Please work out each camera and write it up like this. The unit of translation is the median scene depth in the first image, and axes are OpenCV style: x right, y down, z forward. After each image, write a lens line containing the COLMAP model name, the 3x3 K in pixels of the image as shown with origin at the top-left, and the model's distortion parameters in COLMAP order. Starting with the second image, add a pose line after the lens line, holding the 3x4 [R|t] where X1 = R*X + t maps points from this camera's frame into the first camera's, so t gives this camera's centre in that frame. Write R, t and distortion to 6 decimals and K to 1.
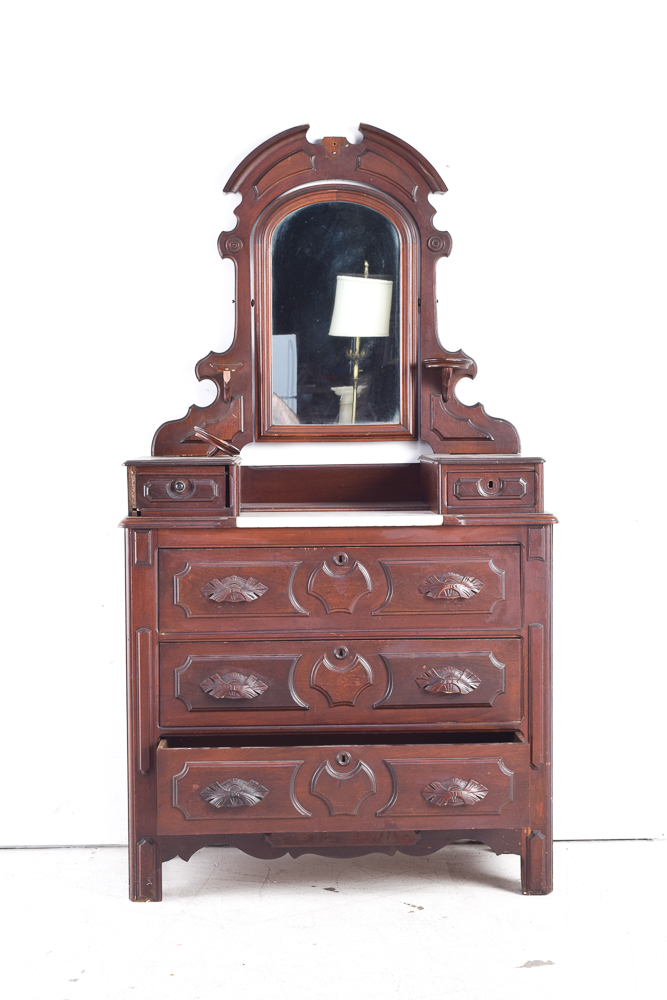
lens RADIAL K [[1697.1, 0, 309.5], [0, 1697.1, 517.4], [0, 0, 1]] dist [0.000305, 0.000000]
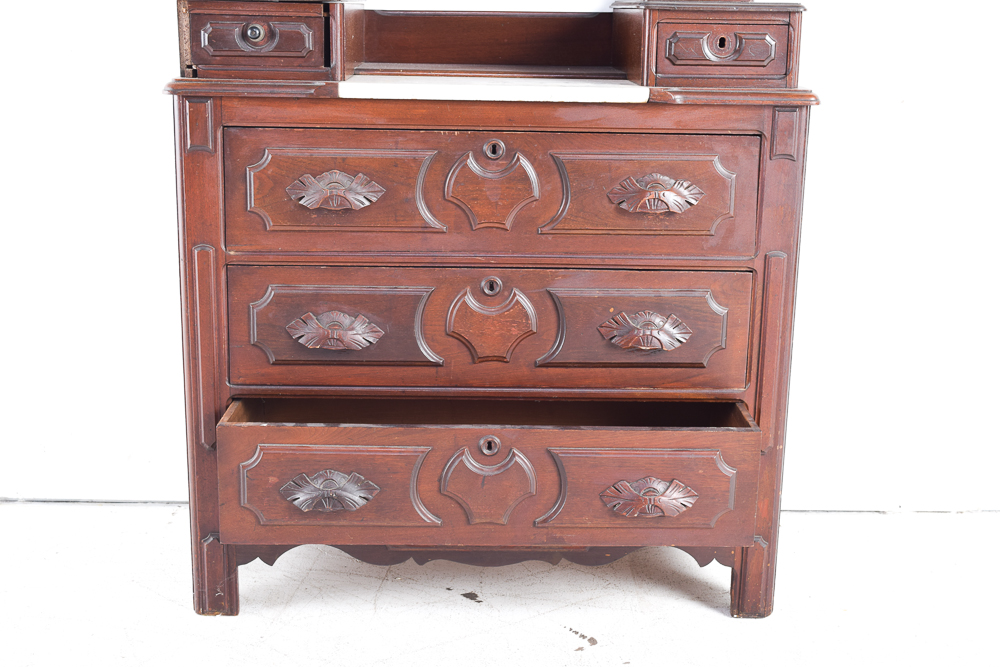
lens RADIAL K [[1358.0, 0, 501.2], [0, 1358.0, 340.7], [0, 0, 1]] dist [-0.039271, 0.000000]
pose [[0.999646, 0.025825, 0.006361, 0.019643], [-0.026558, 0.982153, 0.186200, -0.001204], [-0.001438, -0.186303, 0.982491, 0.456436]]
